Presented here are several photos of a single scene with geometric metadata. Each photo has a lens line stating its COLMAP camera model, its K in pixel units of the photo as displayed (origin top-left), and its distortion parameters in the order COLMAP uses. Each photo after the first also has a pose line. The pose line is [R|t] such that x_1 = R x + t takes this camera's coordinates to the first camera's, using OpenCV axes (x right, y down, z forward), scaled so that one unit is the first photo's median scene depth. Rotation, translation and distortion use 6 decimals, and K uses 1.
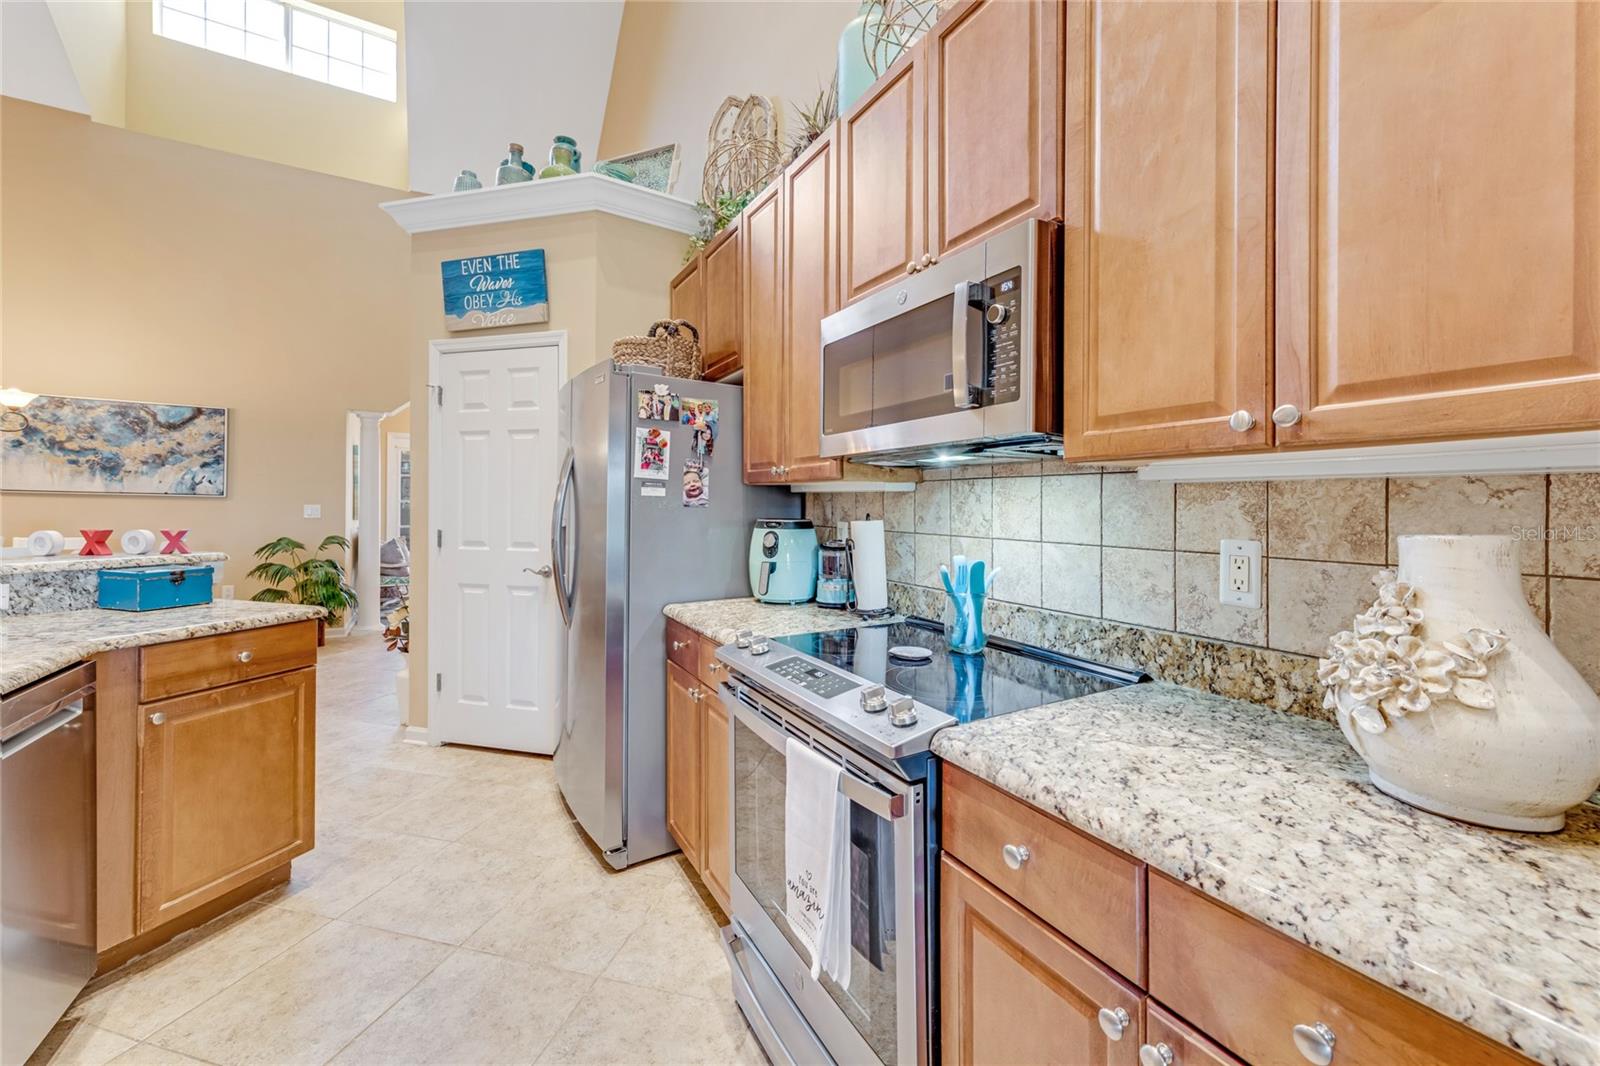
lens RADIAL K [[641.8, 0, 826.7], [0, 641.8, 500.9], [0, 0, 1]] dist [0.014962, -0.000318]
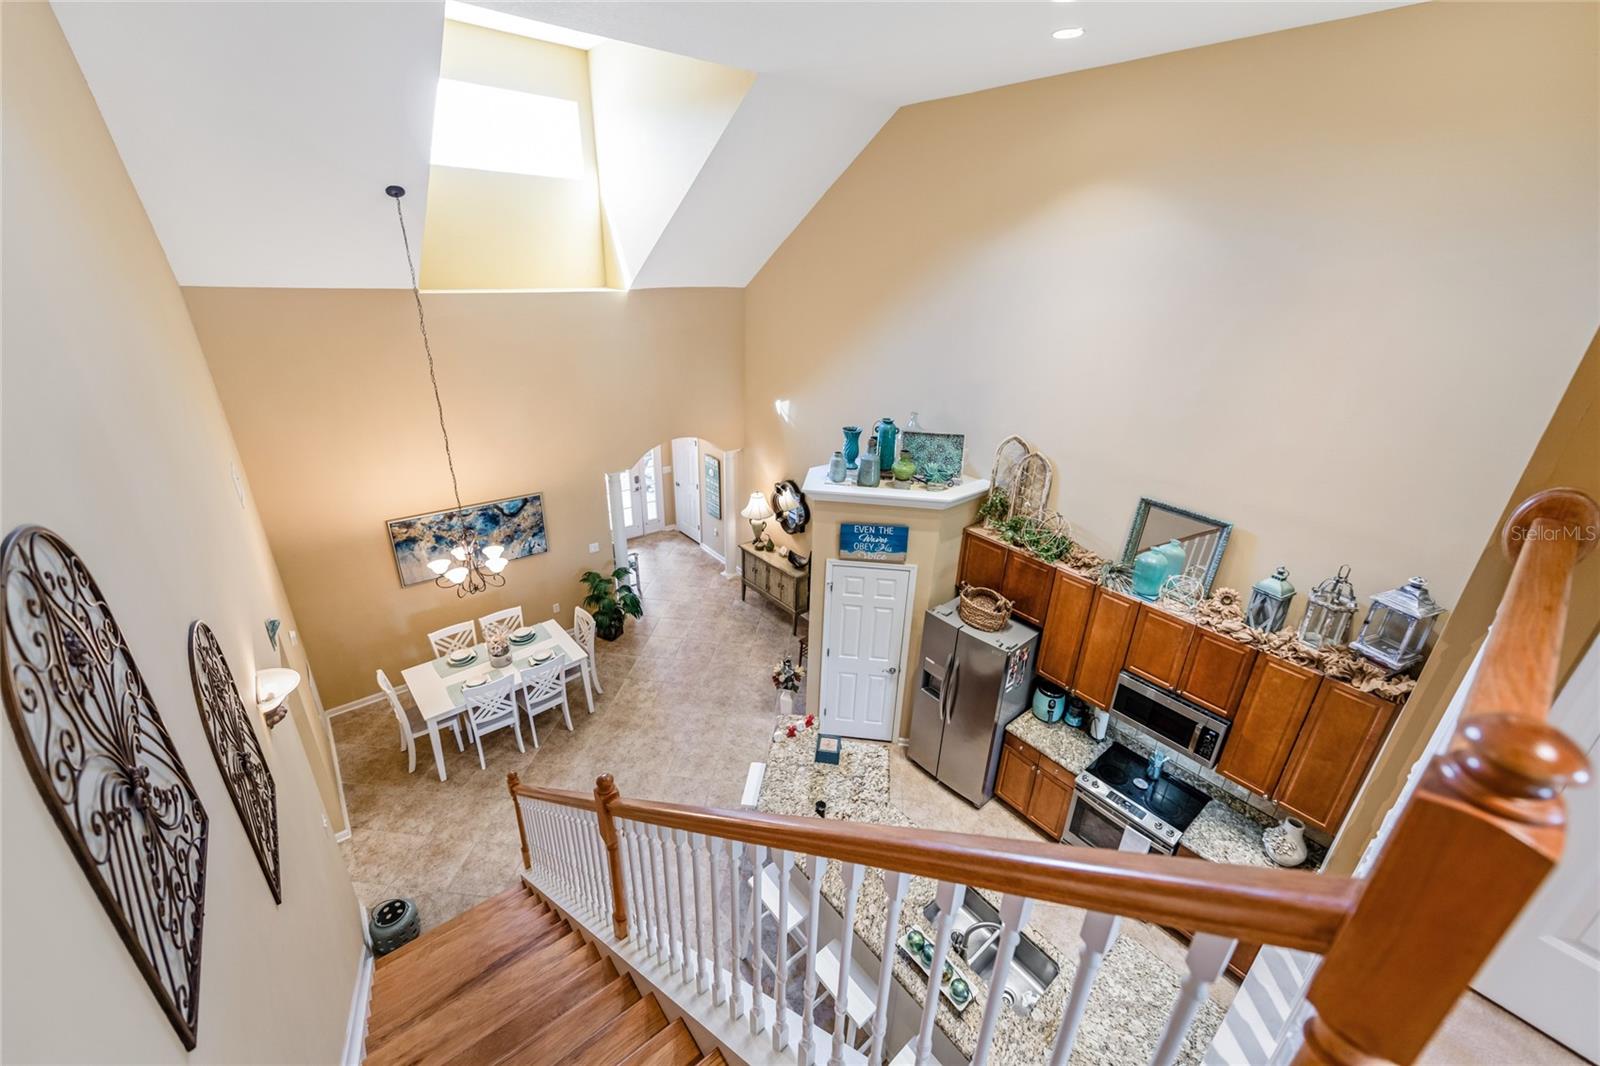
lens RADIAL K [[614.5, 0, 826.8], [0, 614.5, 515.7], [0, 0, 1]] dist [0.000904, -0.000005]
pose [[0.983760, -0.040768, 0.174797, -0.944722], [-0.032024, 0.918371, 0.394423, -1.068899], [-0.176609, -0.393615, 0.902151, -0.495122]]
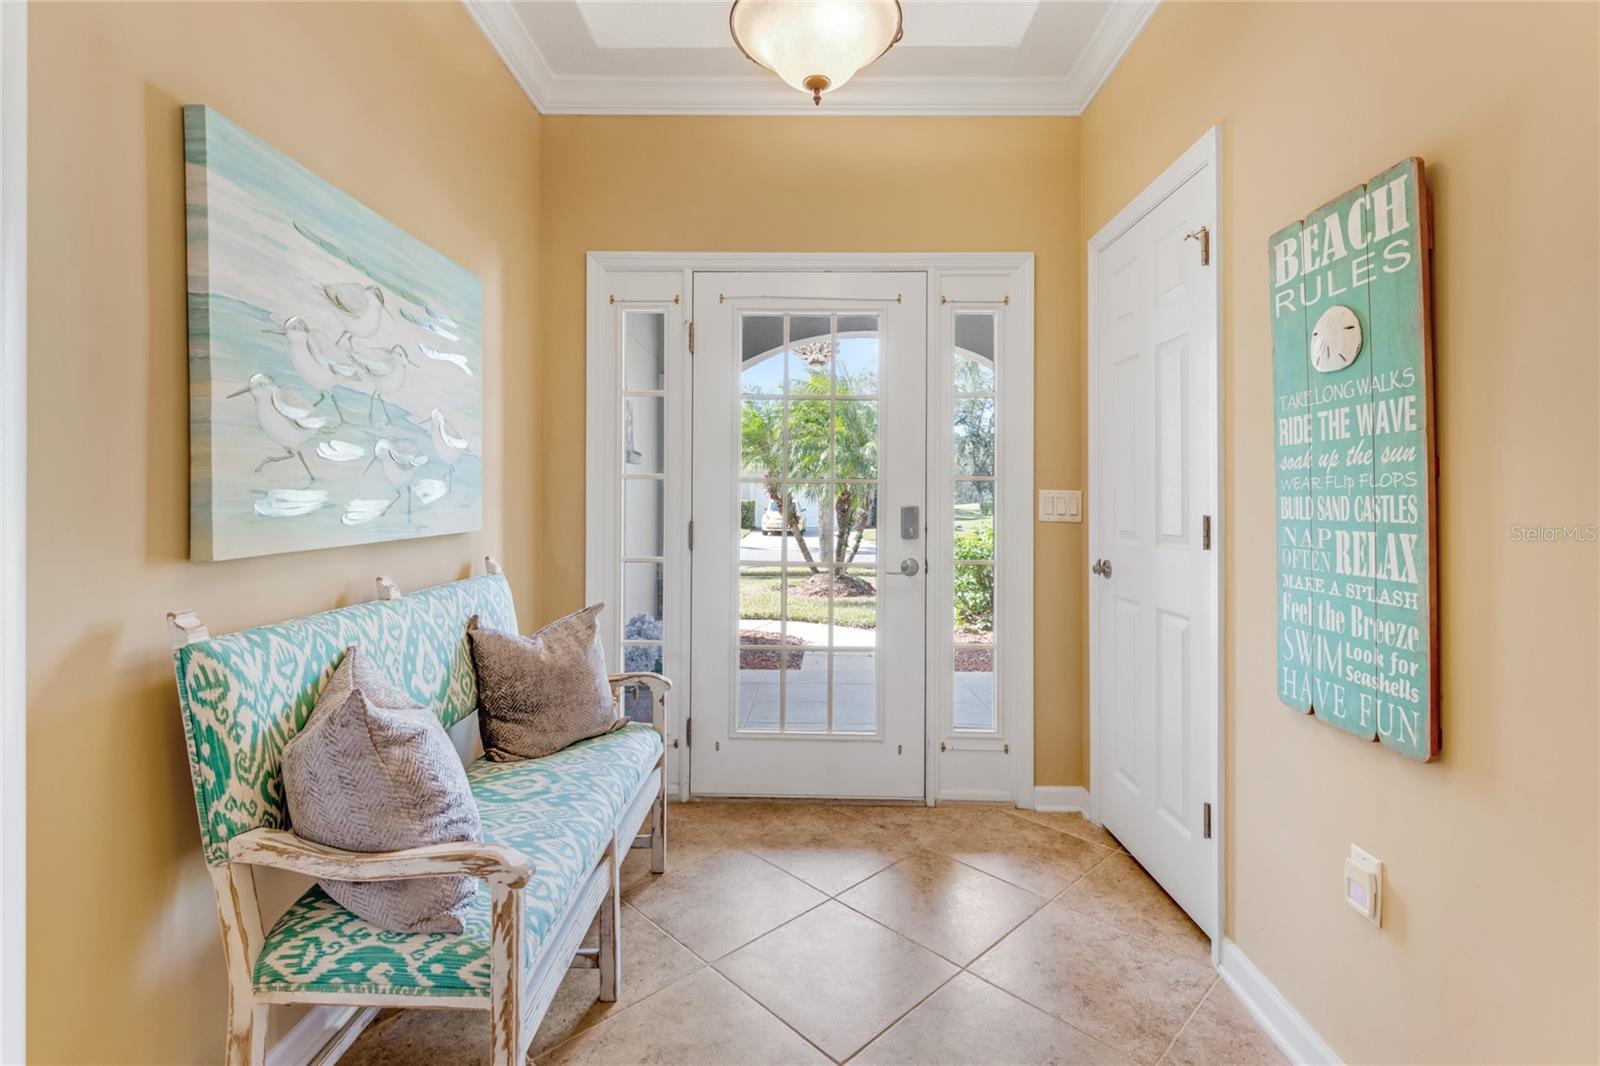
lens RADIAL K [[740.5, 0, 827.6], [0, 740.5, 493.0], [0, 0, 1]] dist [0.001003, 0.000093]
pose [[0.868749, -0.018421, -0.494910, -1.010773], [0.016769, 0.999829, -0.007780, 0.031504], [0.494969, -0.001540, 0.868909, 1.870432]]
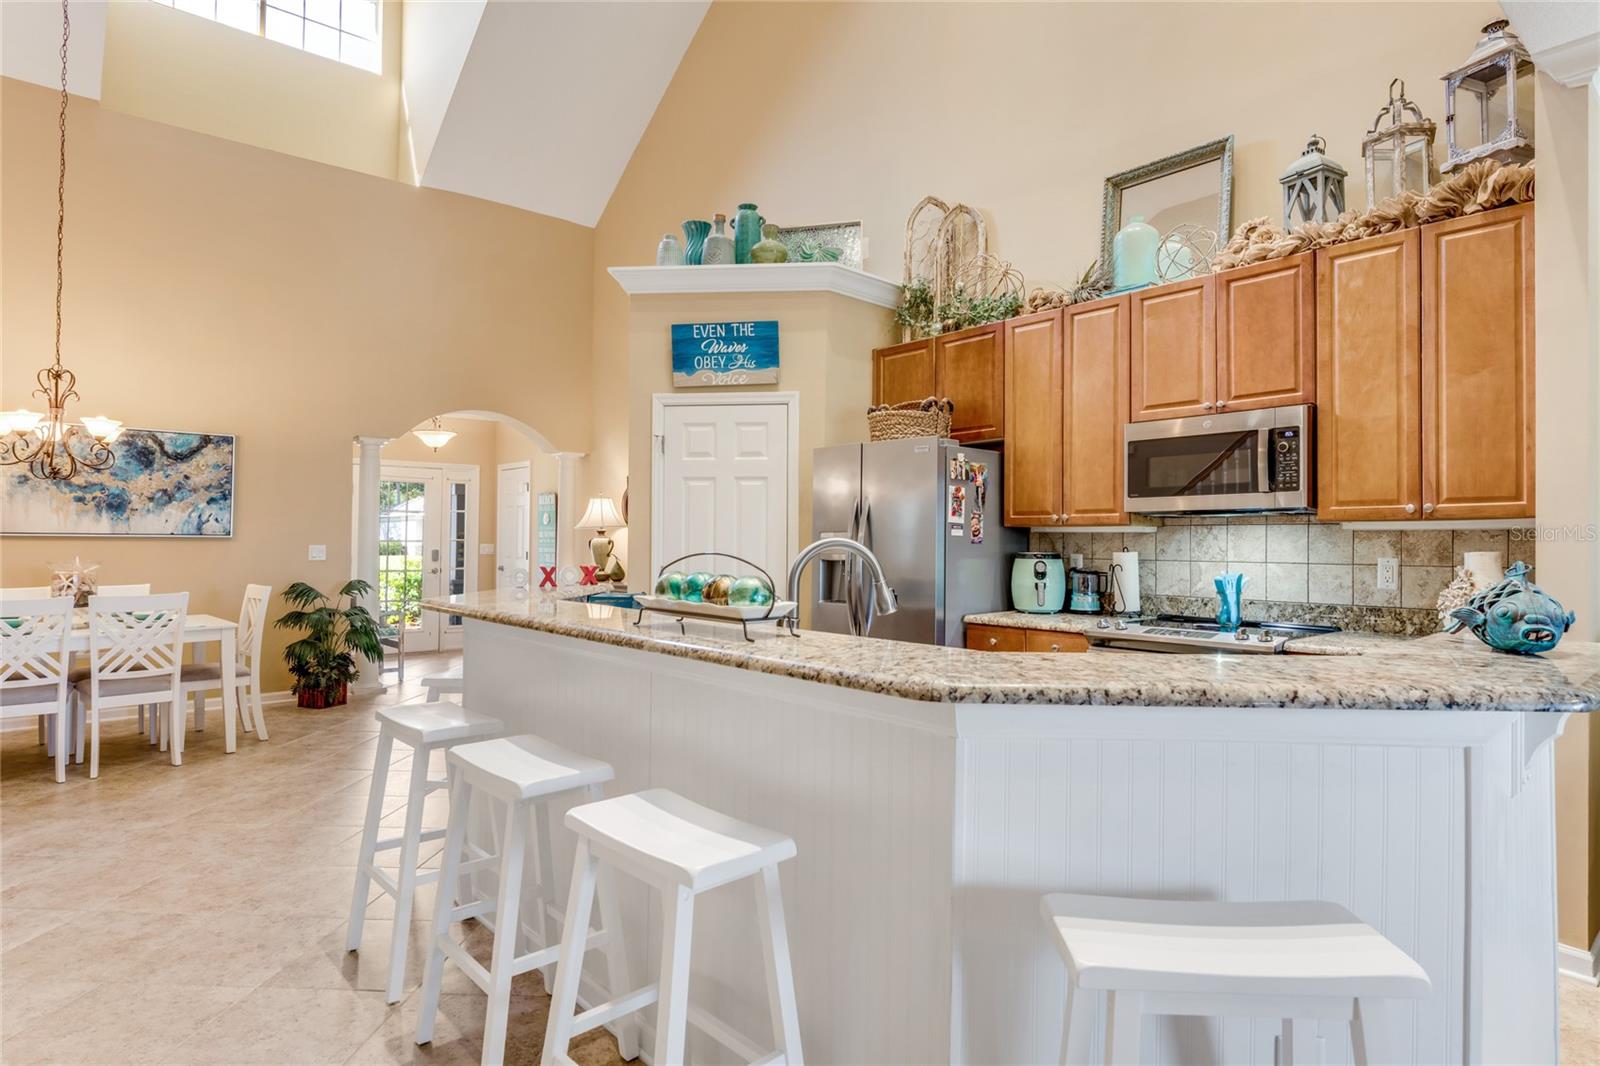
lens RADIAL K [[874.2, 0, 838.7], [0, 874.2, 530.4], [0, 0, 1]] dist [-0.002150, -0.002320]
pose [[0.976076, -0.009489, 0.217221, -0.659795], [0.008961, 0.999954, 0.003415, -0.021069], [-0.217244, -0.001386, 0.976116, -0.531405]]
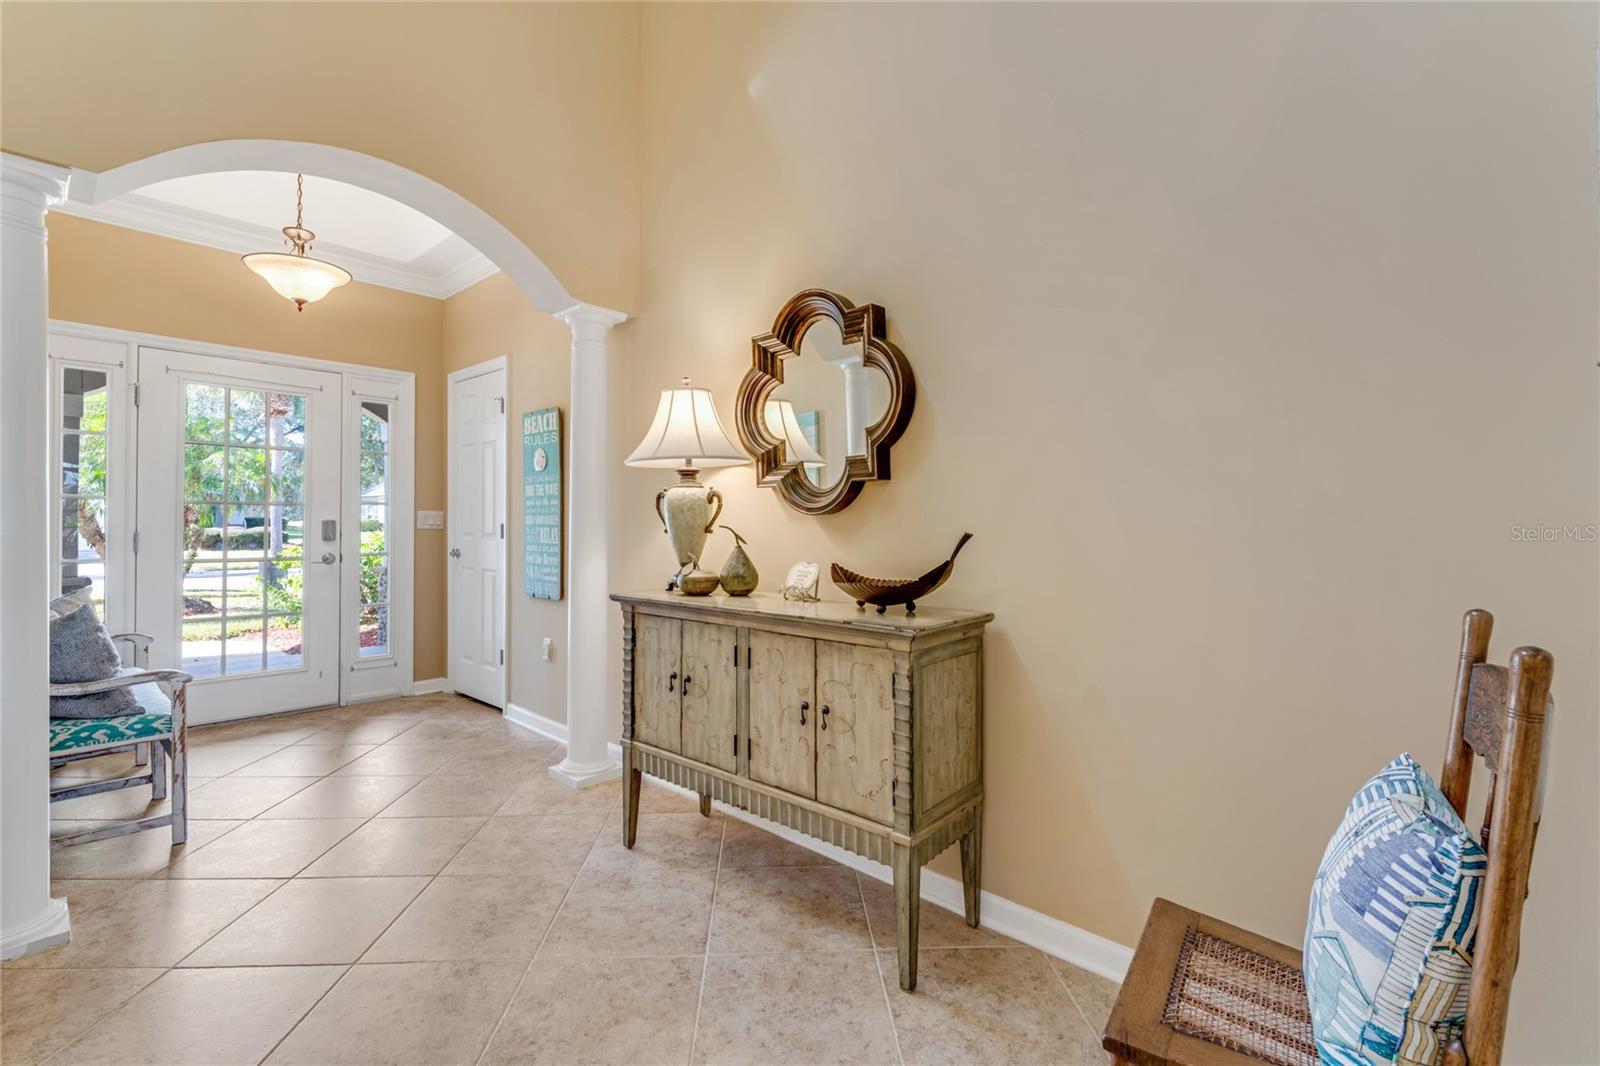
lens RADIAL K [[714.2, 0, 801.1], [0, 714.2, 520.1], [0, 0, 1]] dist [0.002224, -0.000064]
pose [[0.961234, -0.012181, 0.275463, -0.875311], [0.007837, 0.999827, 0.016864, 0.025955], [-0.275621, -0.014052, 0.961164, 1.132352]]
